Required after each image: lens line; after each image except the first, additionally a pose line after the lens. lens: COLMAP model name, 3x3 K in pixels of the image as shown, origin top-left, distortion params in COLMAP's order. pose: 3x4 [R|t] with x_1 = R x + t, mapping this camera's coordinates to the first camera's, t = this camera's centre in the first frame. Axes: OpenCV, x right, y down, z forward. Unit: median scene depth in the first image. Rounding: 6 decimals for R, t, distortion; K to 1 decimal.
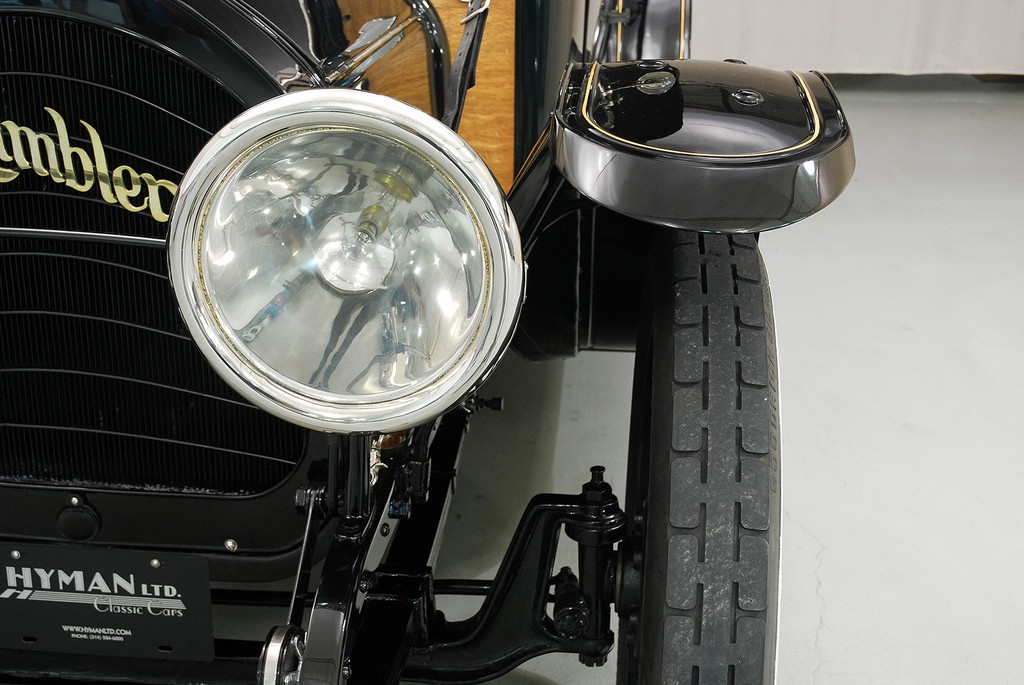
lens RADIAL K [[1284.7, 0, 512.7], [0, 1284.7, 372.2], [0, 0, 1]] dist [0.030175, 0.067829]
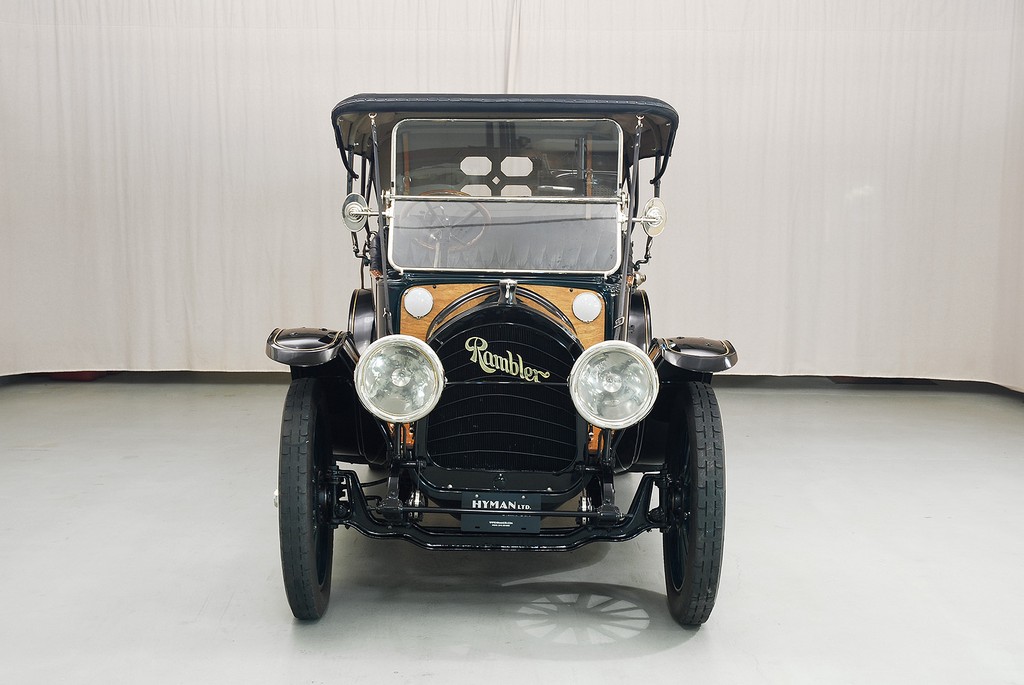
lens RADIAL K [[1538.0, 0, 512.0], [0, 1538.0, 342.5], [0, 0, 1]] dist [-0.013493, -0.042977]
pose [[0.994907, -0.001109, 0.100790, -0.741388], [0.027874, 0.963973, -0.264536, 0.837967], [-0.096865, 0.265998, 0.959095, -2.867157]]
